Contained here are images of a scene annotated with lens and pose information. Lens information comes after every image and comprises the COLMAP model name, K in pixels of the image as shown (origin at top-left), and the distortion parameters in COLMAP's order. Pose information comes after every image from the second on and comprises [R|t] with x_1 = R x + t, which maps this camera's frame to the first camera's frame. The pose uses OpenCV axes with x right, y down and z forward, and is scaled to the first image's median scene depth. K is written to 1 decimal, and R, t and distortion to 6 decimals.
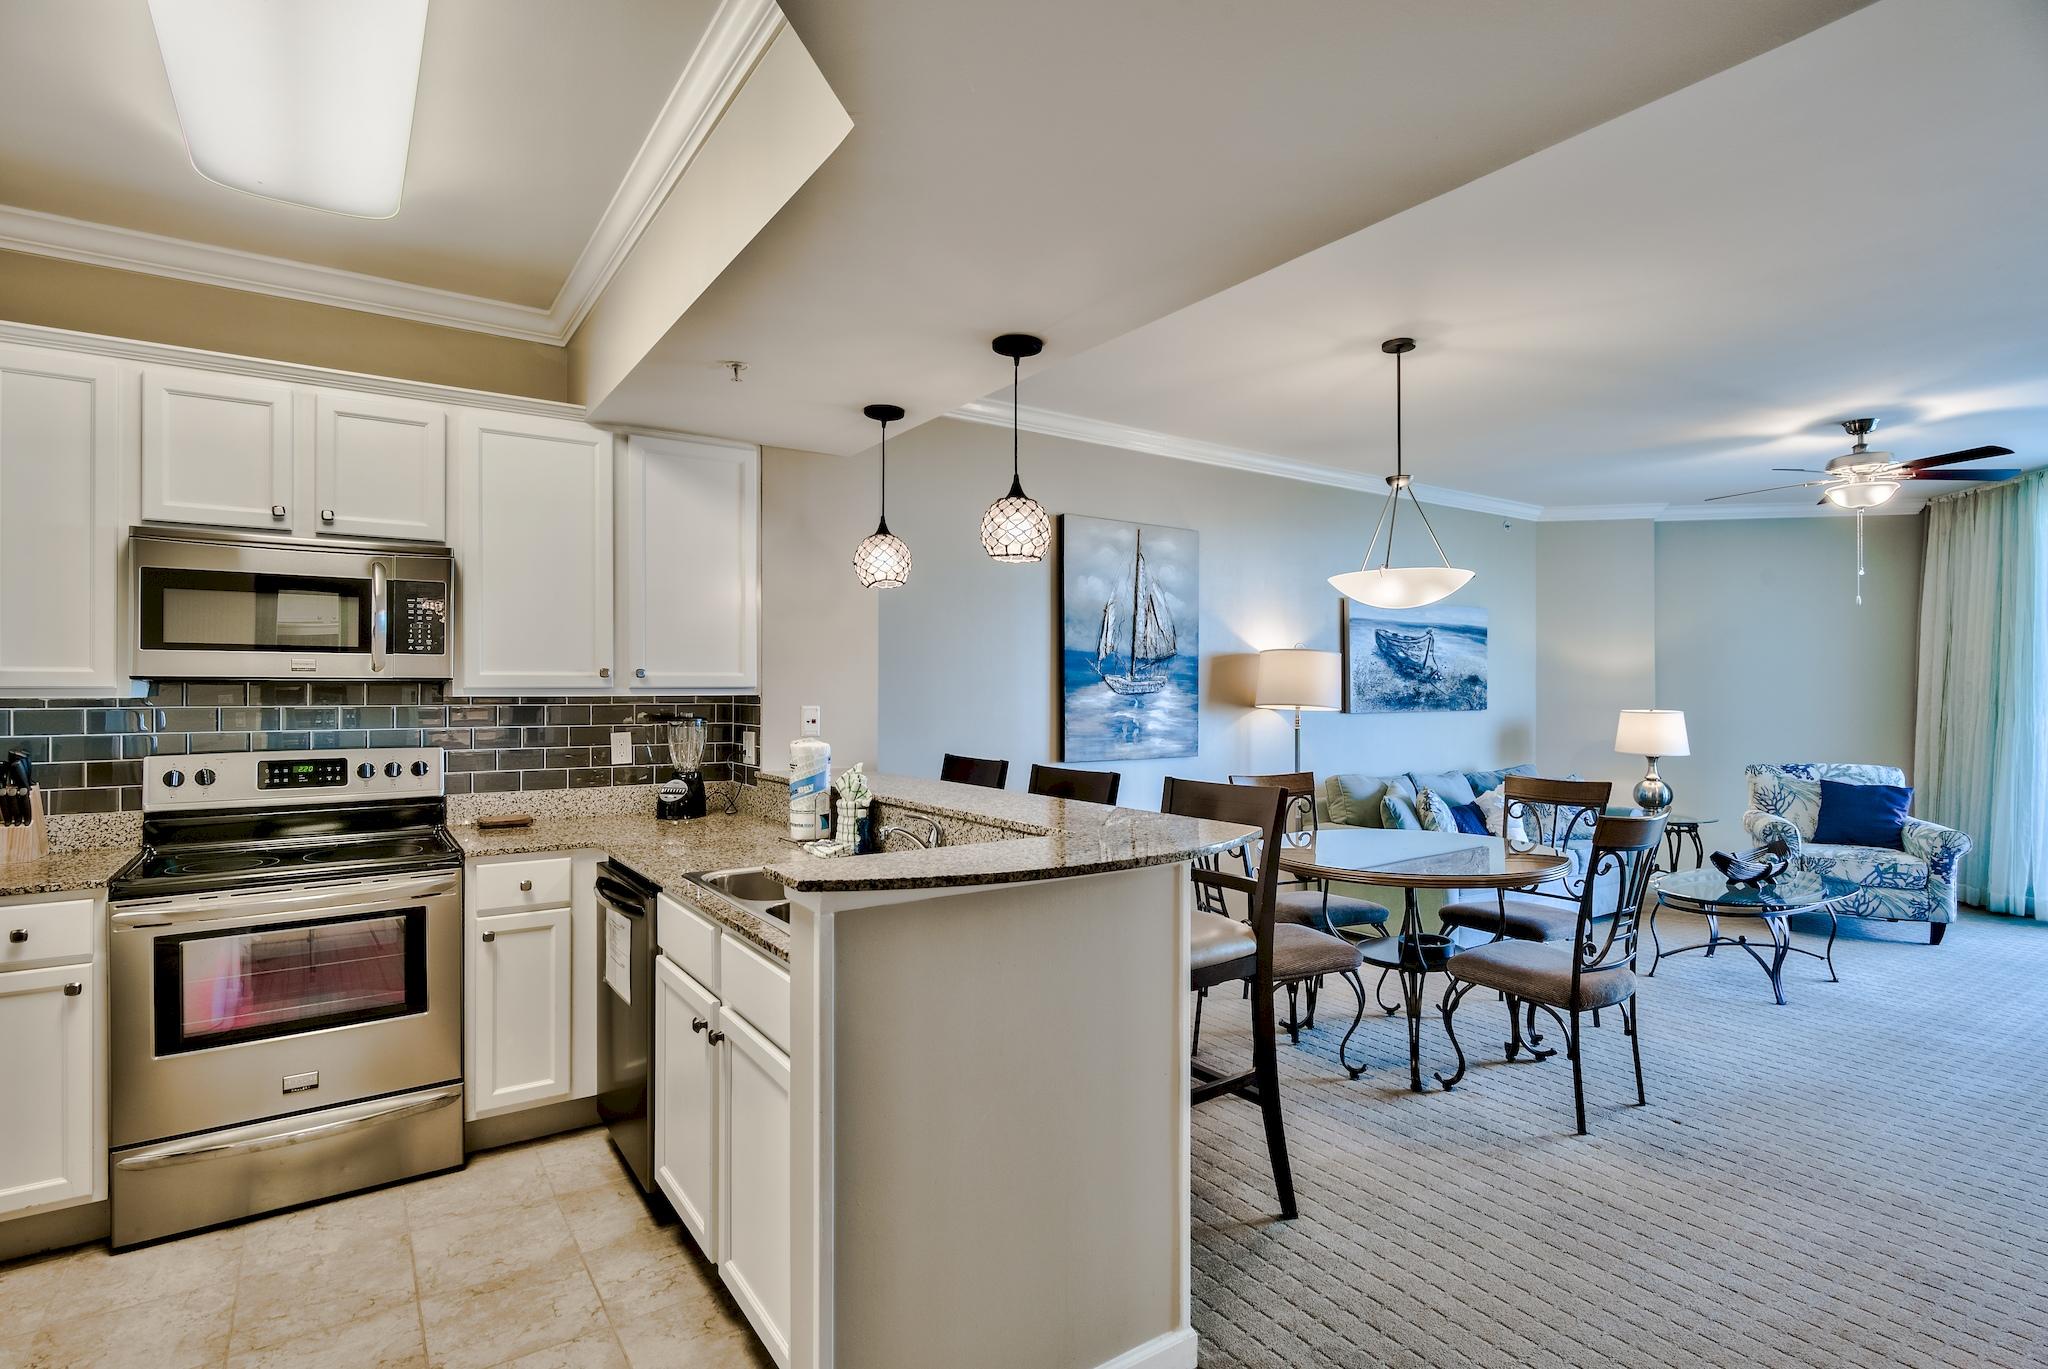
lens RADIAL K [[995.6, 0, 1039.3], [0, 995.6, 681.6], [0, 0, 1]] dist [-0.000510, -0.000010]
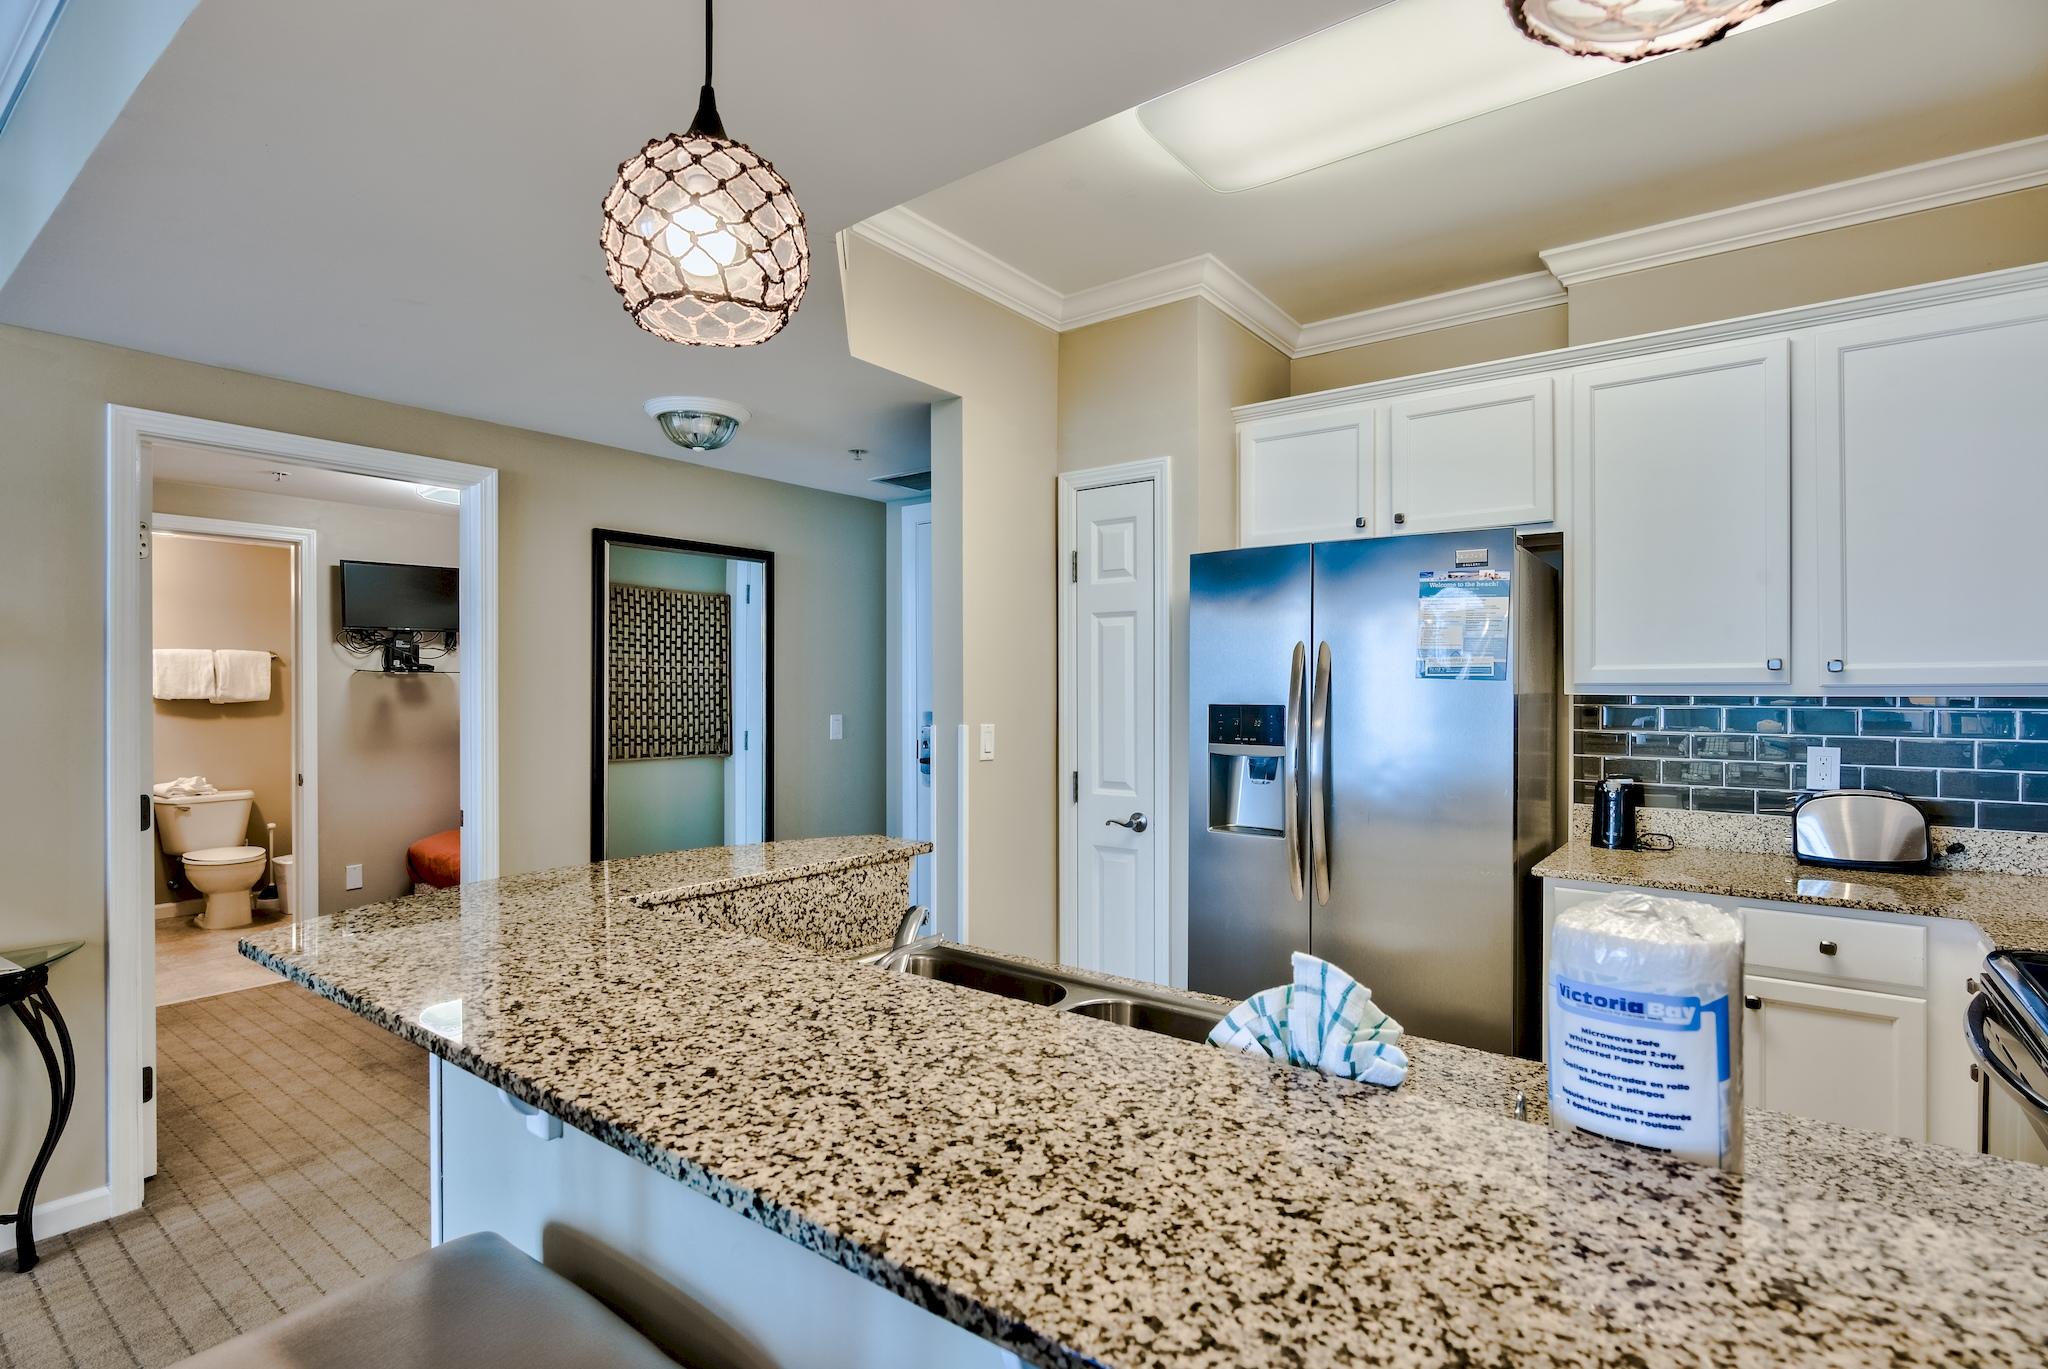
lens RADIAL K [[987.9, 0, 1024.0], [0, 987.9, 684.5], [0, 0, 1]] dist [-0.000696, -0.000445]
pose [[-0.952550, -0.003245, -0.304364, -0.008130], [0.000612, 0.999921, -0.012573, 0.007450], [0.304381, -0.012163, -0.952473, 0.694547]]
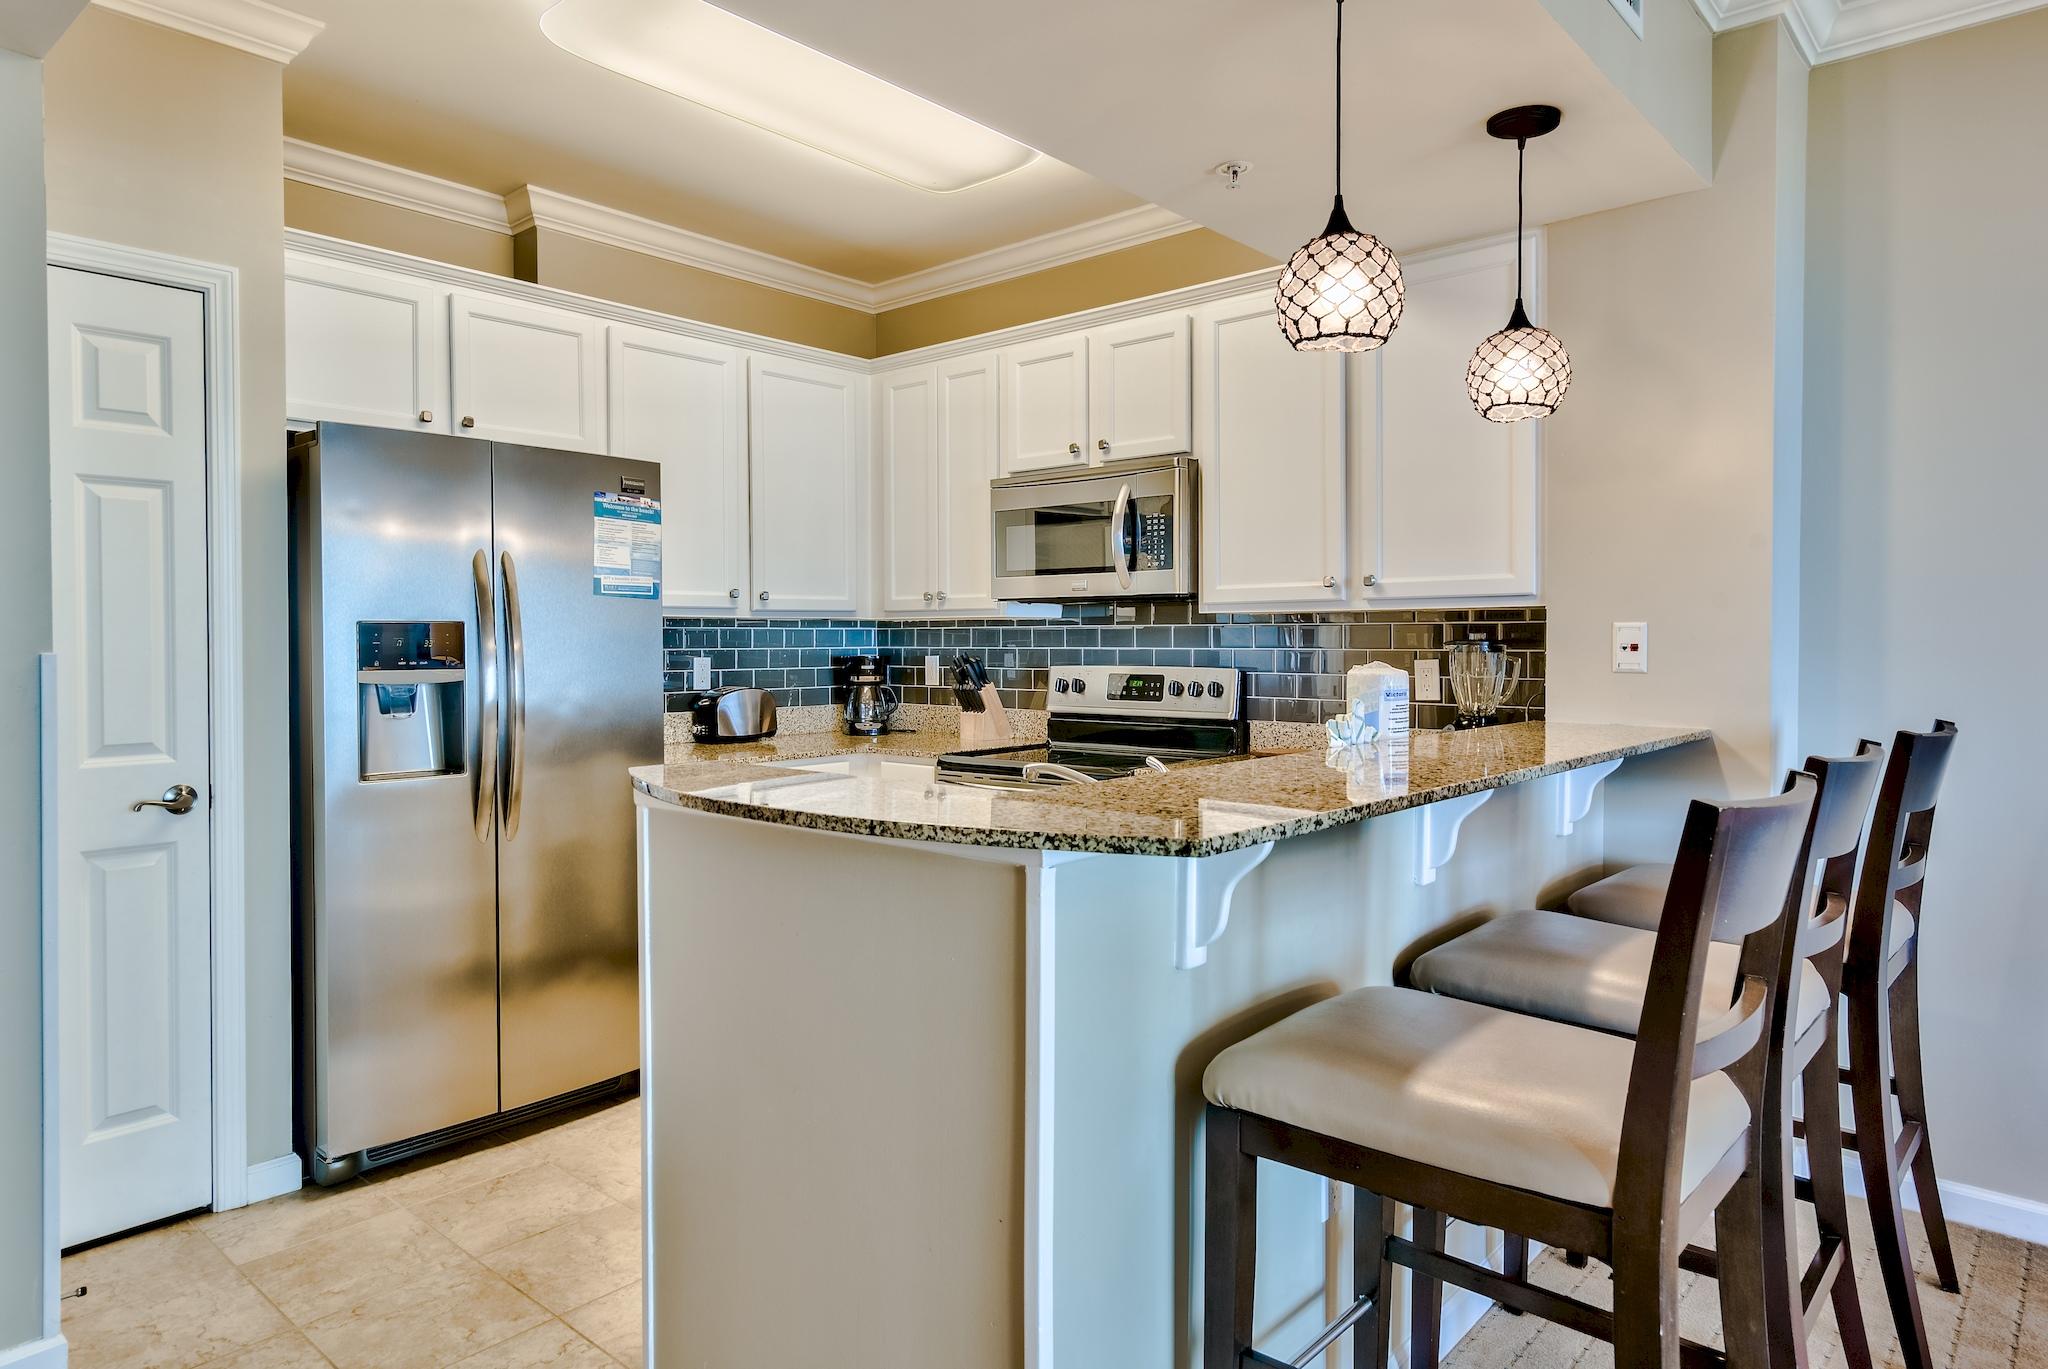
lens RADIAL K [[1261.3, 0, 988.4], [0, 1261.3, 656.8], [0, 0, 1]] dist [0.014241, -0.000701]
pose [[0.215697, 0.012297, -0.976383, 0.334739], [0.010442, 0.999834, 0.014899, 0.022445], [0.976405, -0.013409, 0.215533, 0.334501]]
